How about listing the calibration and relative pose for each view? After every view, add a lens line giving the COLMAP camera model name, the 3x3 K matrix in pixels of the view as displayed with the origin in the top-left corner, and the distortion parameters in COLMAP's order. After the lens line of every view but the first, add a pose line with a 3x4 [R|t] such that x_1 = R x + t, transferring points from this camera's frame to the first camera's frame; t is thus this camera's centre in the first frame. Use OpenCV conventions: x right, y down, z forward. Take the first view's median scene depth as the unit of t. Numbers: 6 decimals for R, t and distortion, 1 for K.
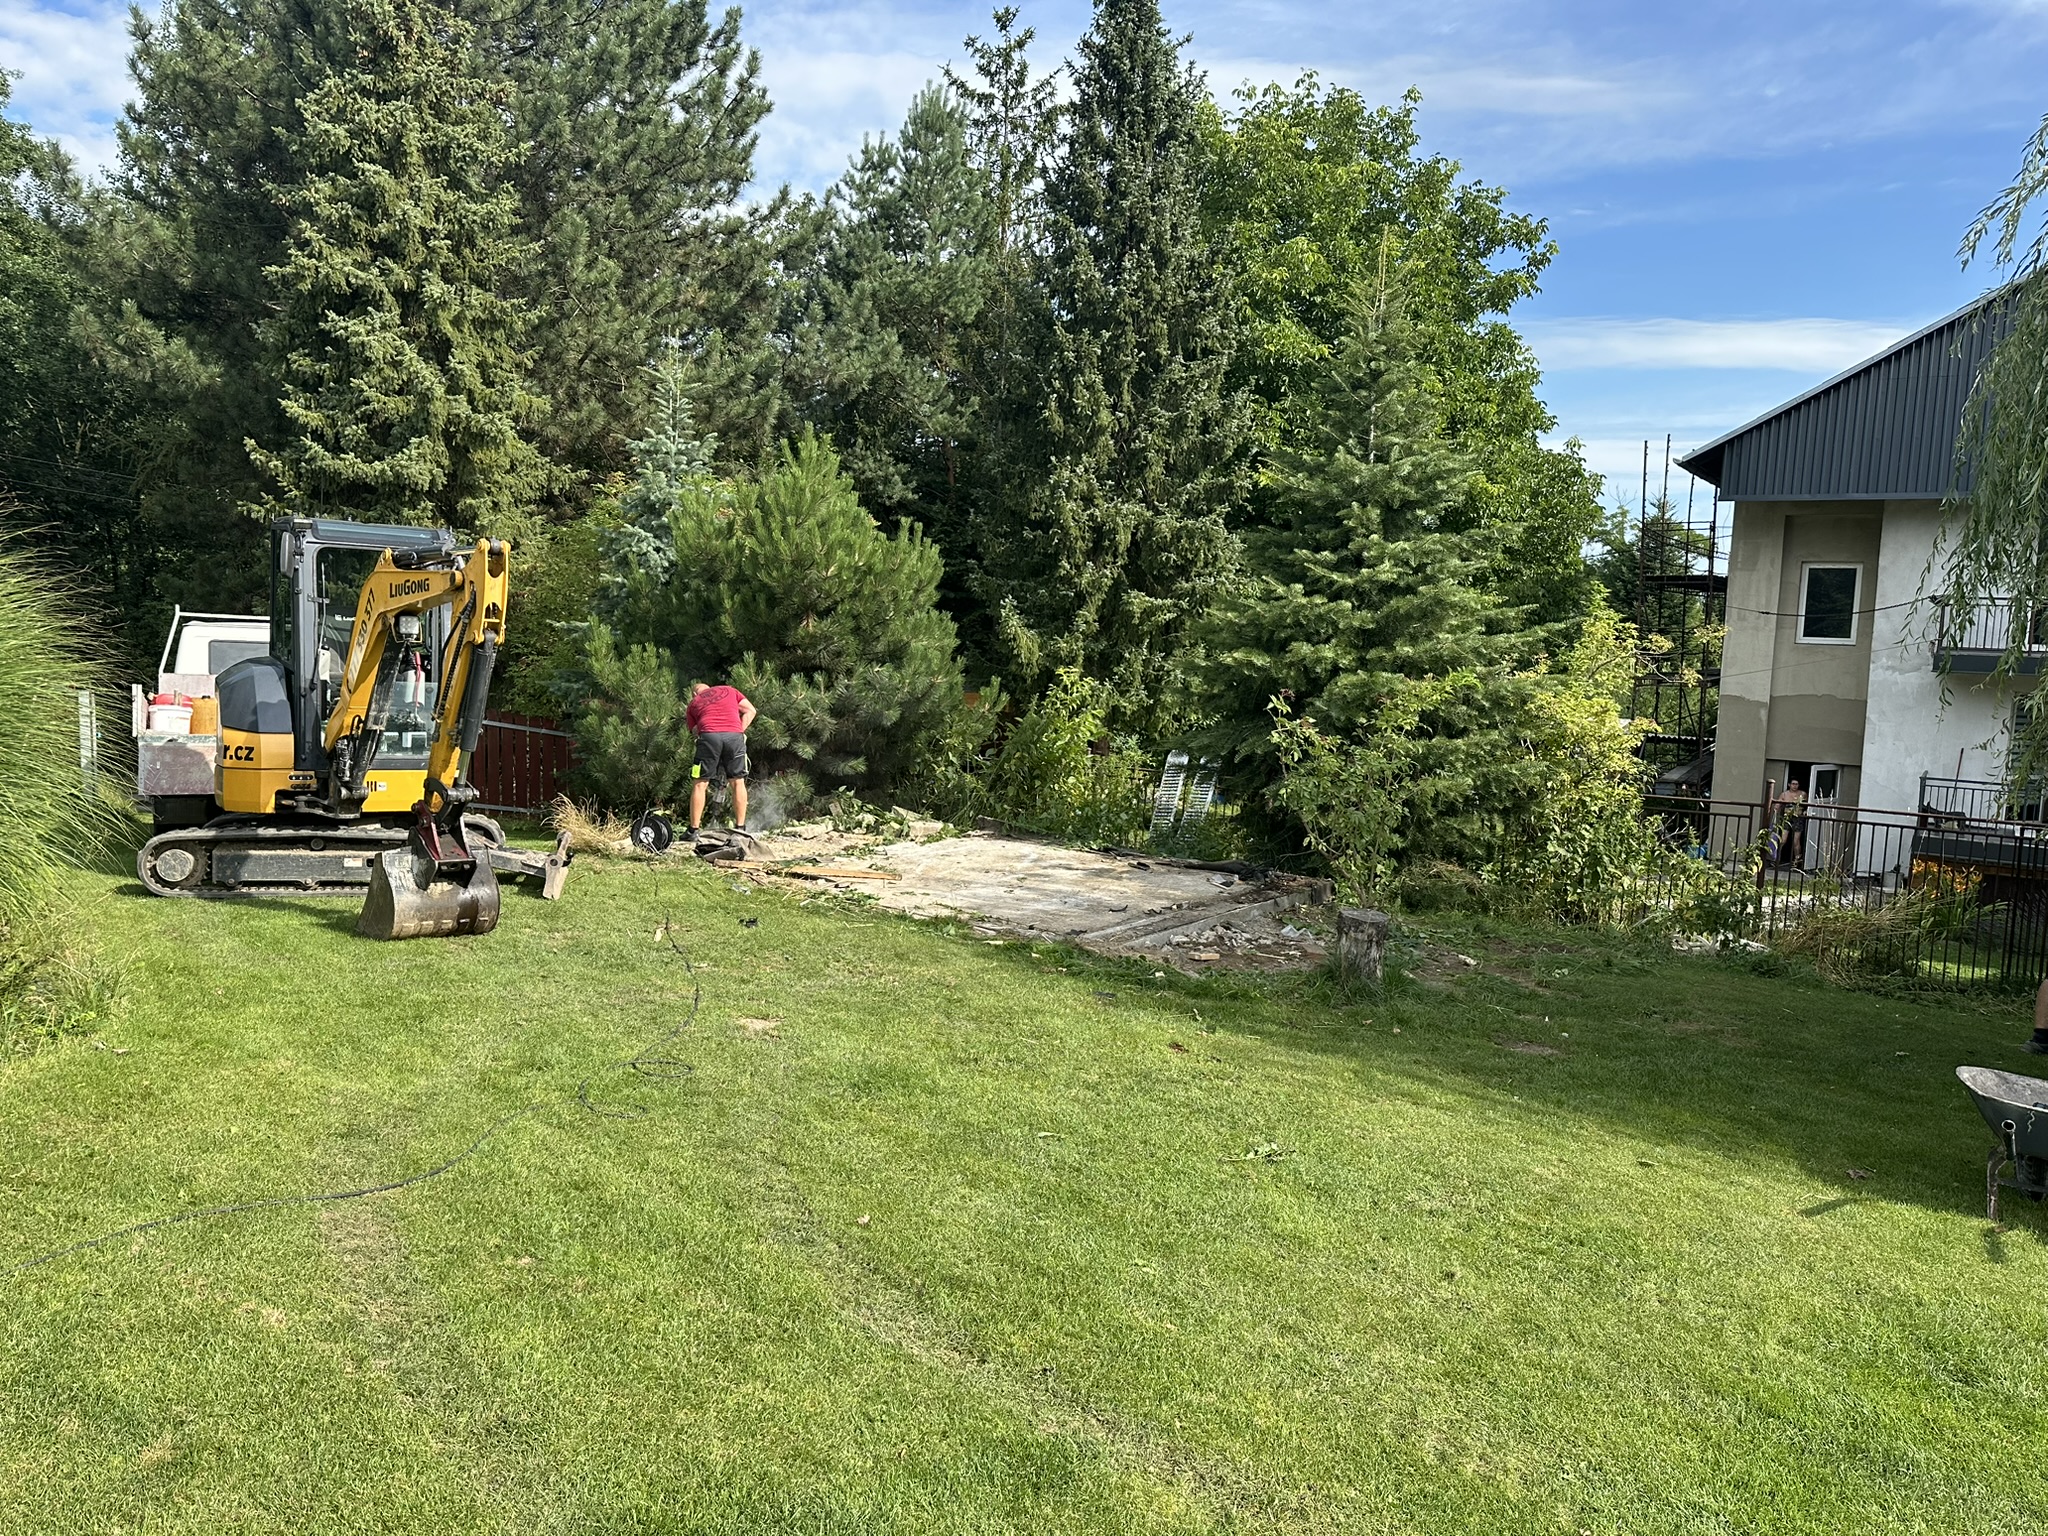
lens RADIAL K [[1447.3, 0, 1024.0], [0, 1447.3, 768.0], [0, 0, 1]] dist [0.082146, -0.068531]
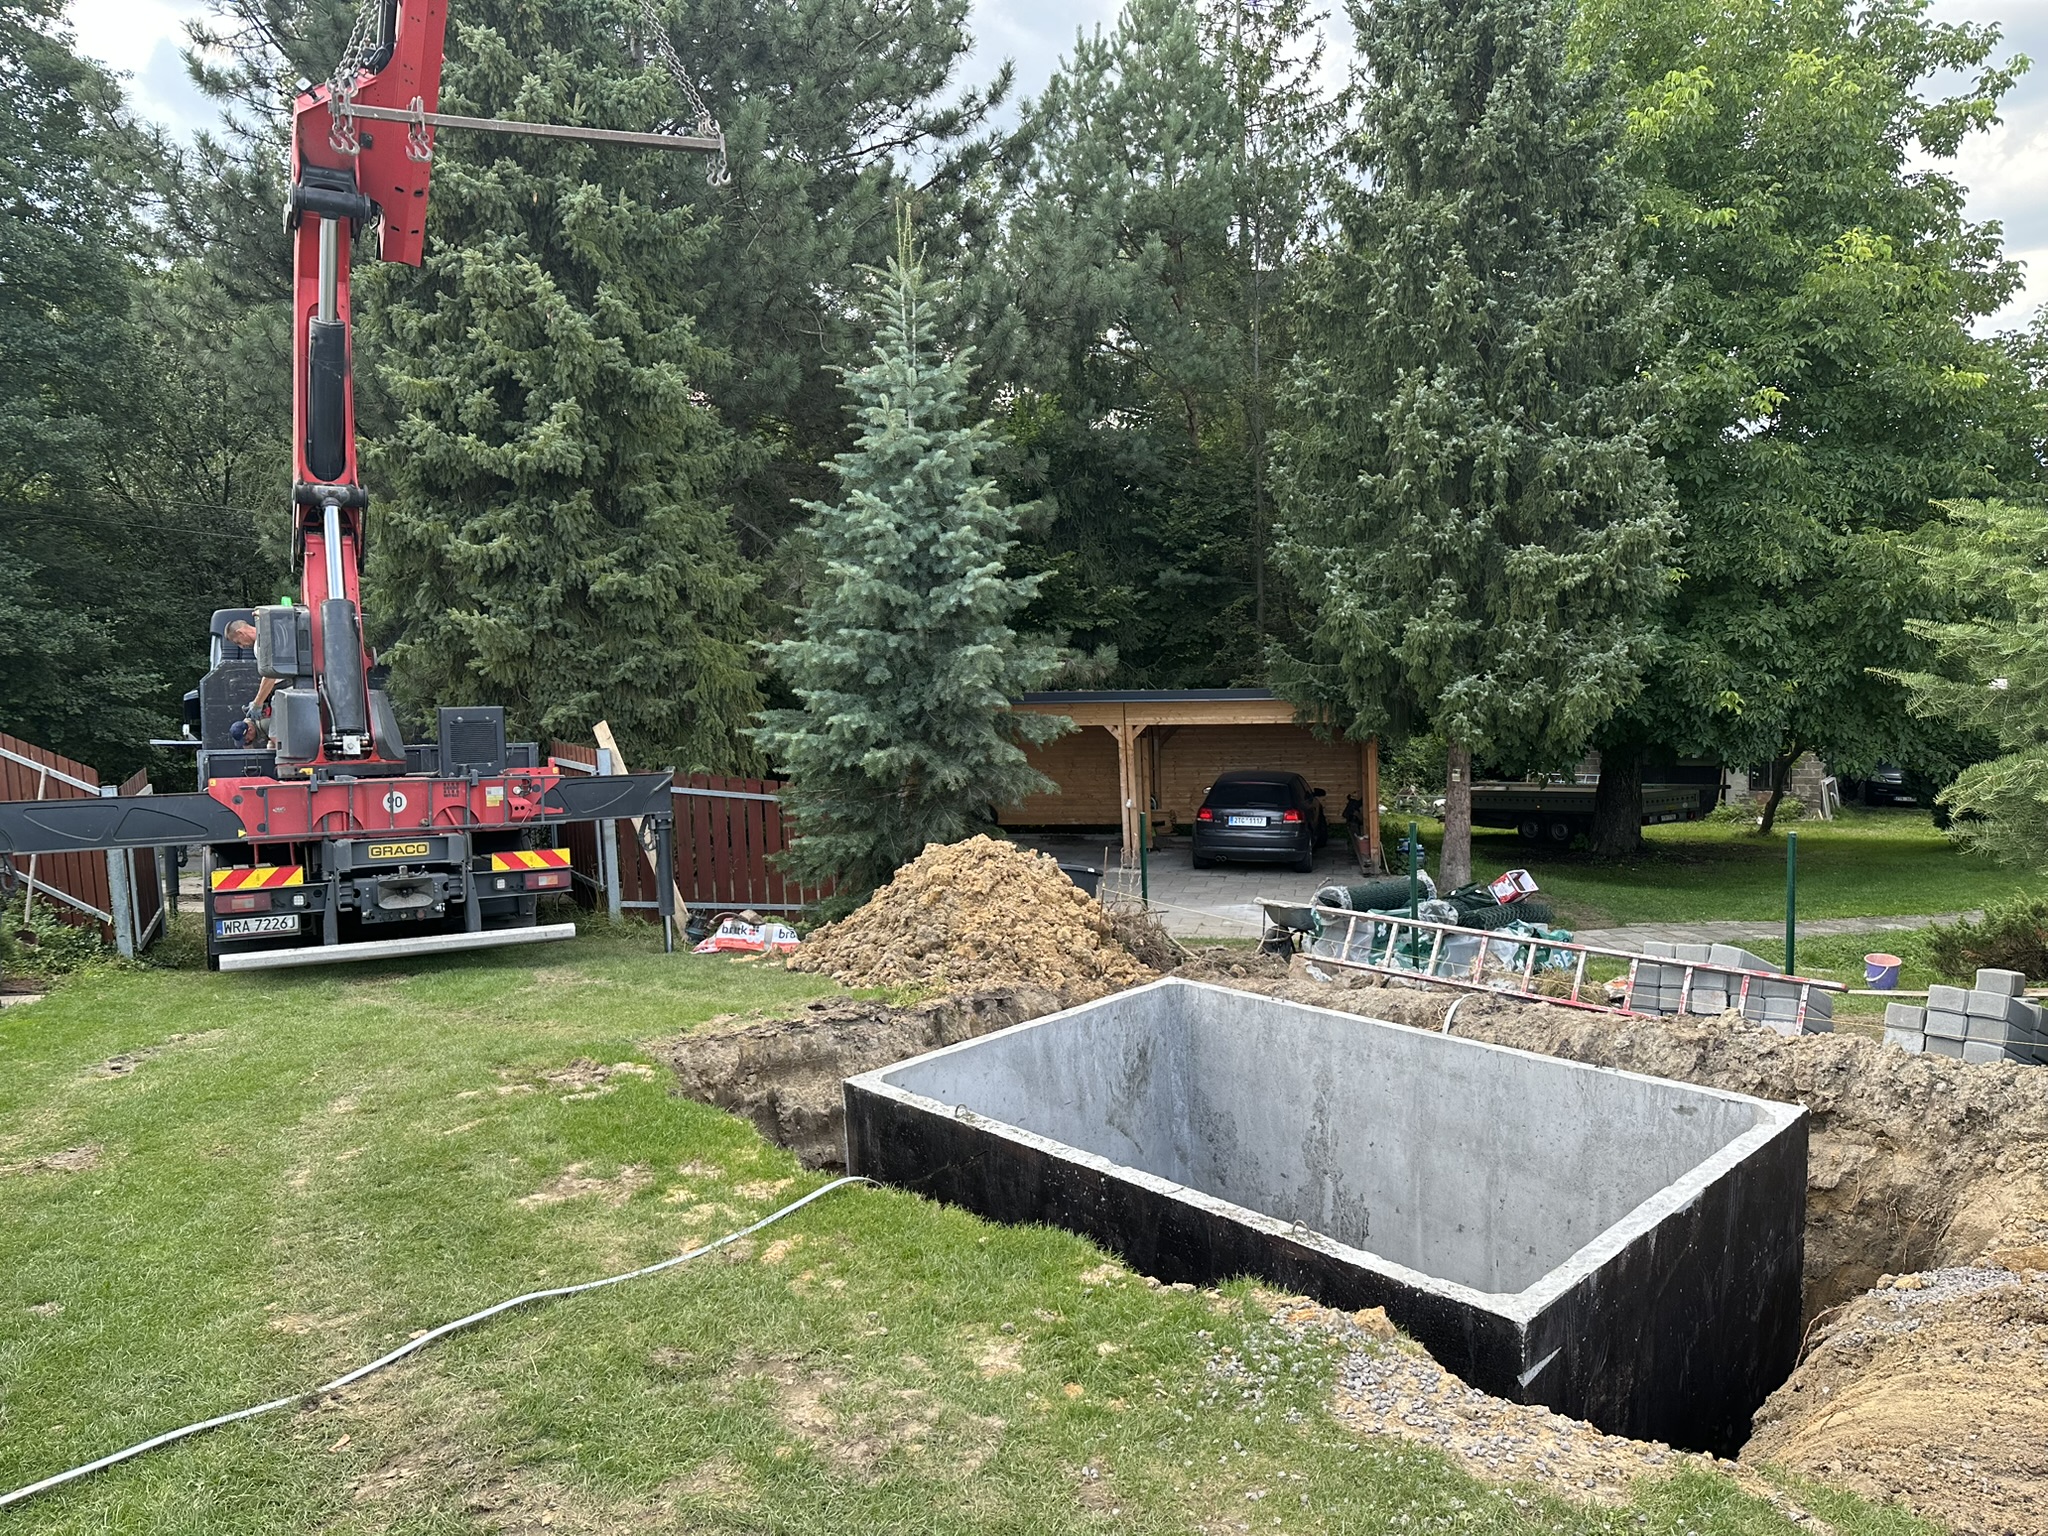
lens RADIAL K [[1427.8, 0, 1024.0], [0, 1427.8, 768.0], [0, 0, 1]] dist [0.158993, -0.251235]
pose [[0.991541, -0.059568, -0.115319, -0.097407], [0.058797, 0.998219, -0.010080, -0.020584], [0.115714, 0.003214, 0.993277, 0.267940]]
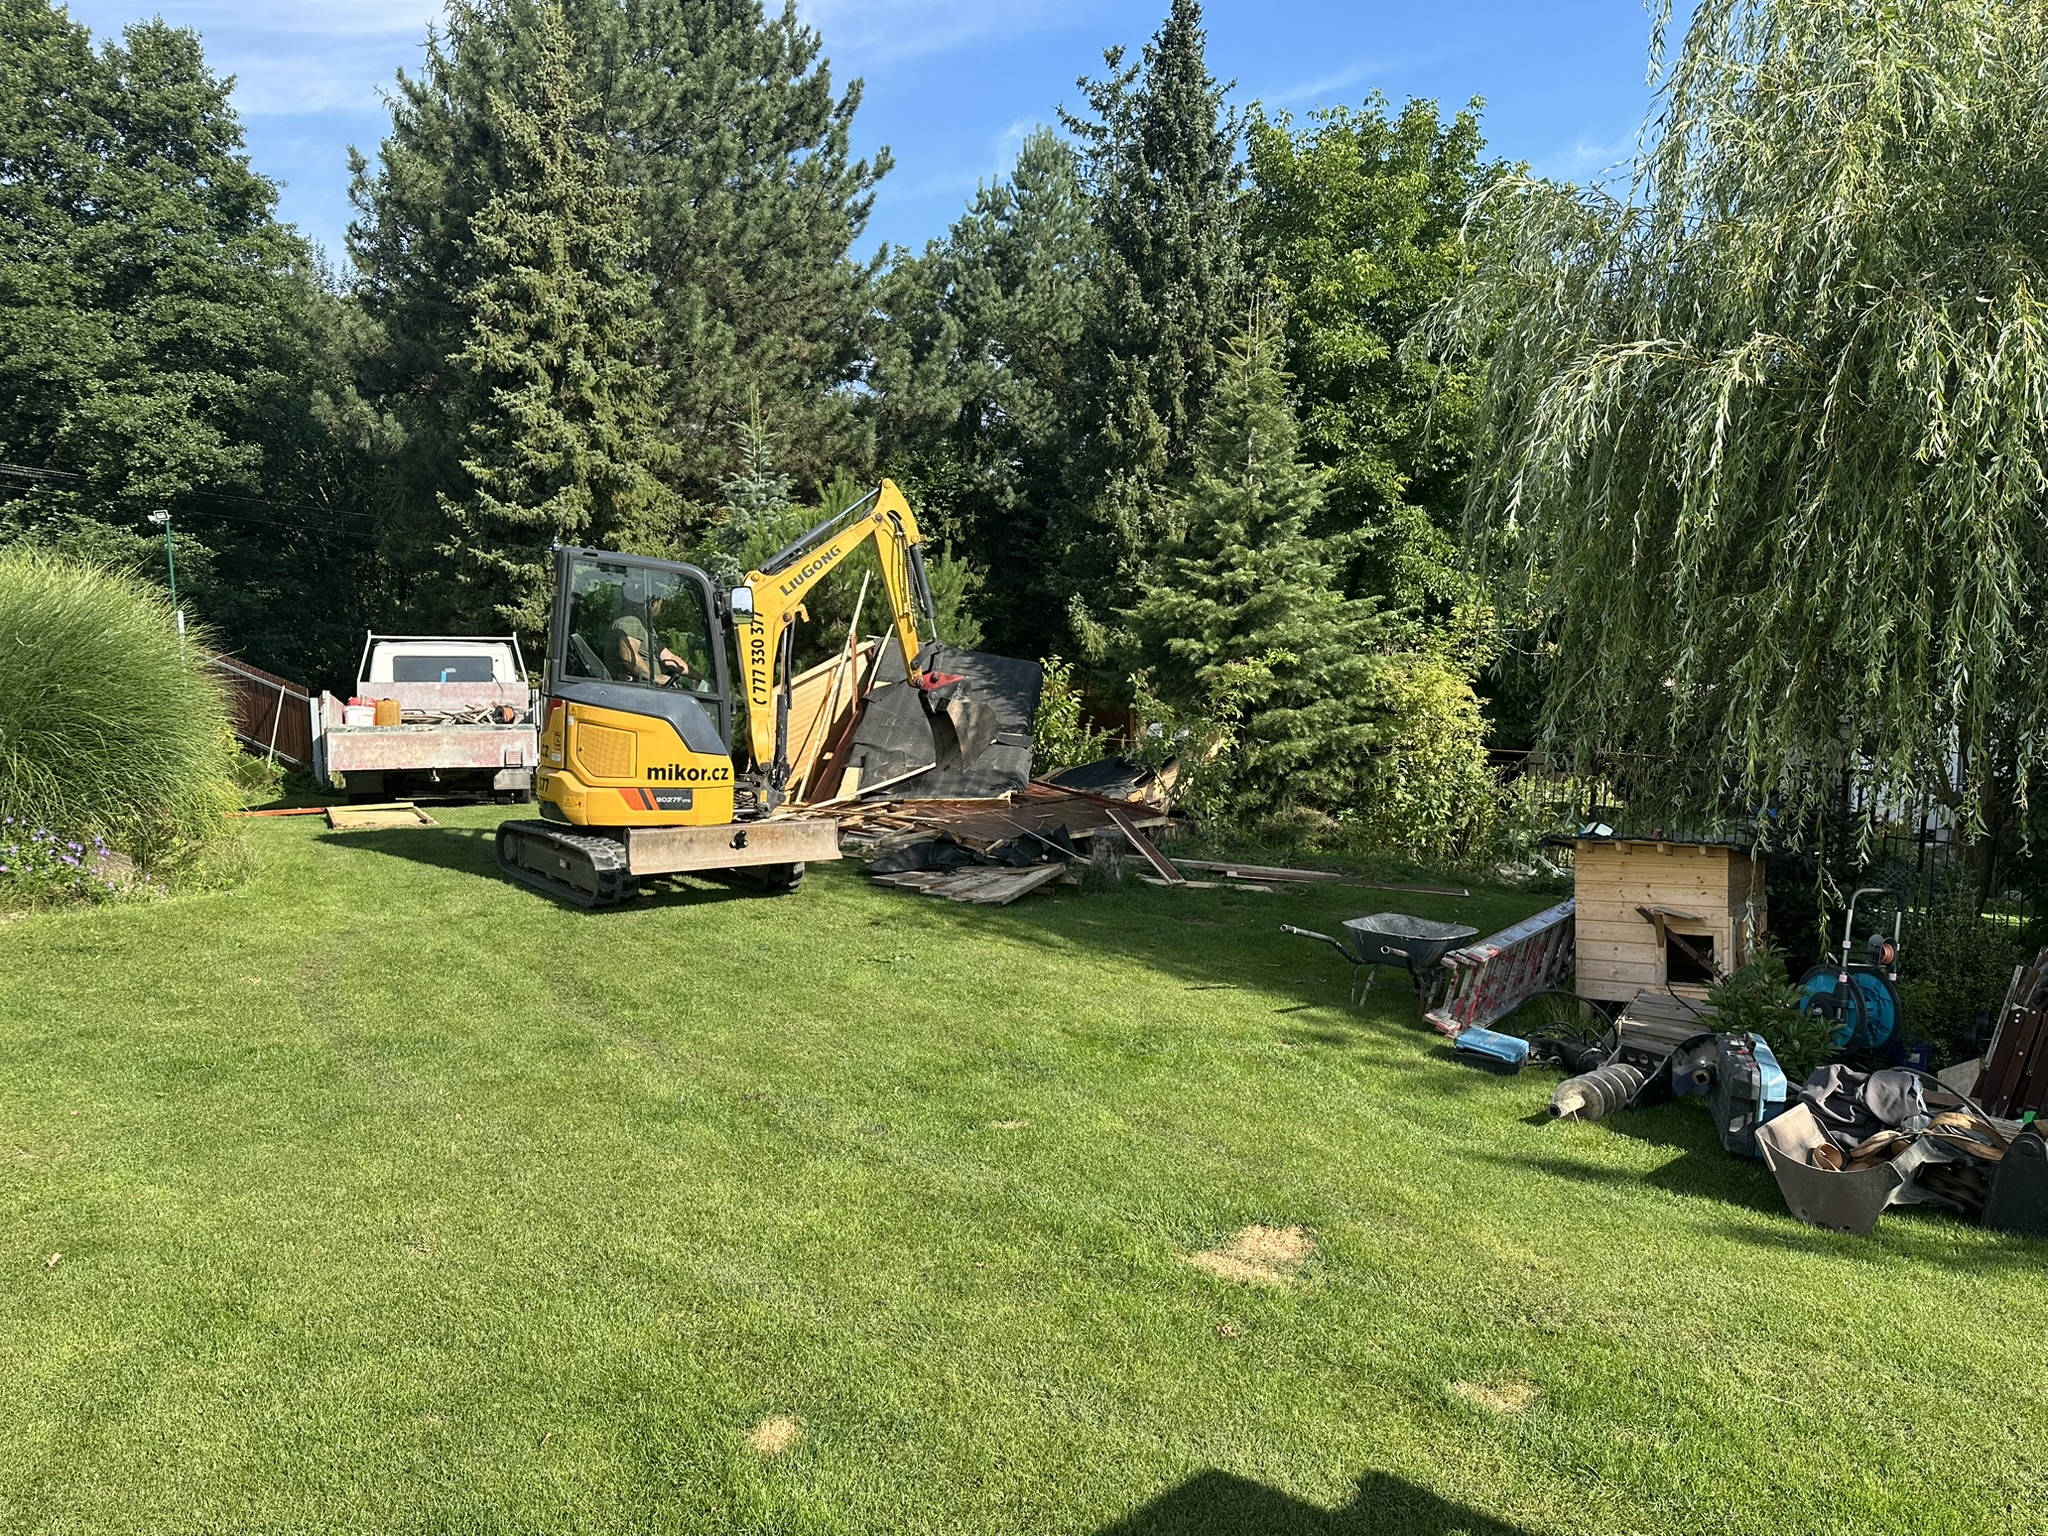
lens RADIAL K [[1429.8, 0, 1053.7], [0, 1429.8, 763.9], [0, 0, 1]] dist [0.134975, -0.171755]
pose [[0.989765, -0.021424, -0.141091, 0.136578], [0.022623, 0.999720, 0.006900, 0.008391], [0.140903, -0.010021, 0.989973, -0.131825]]
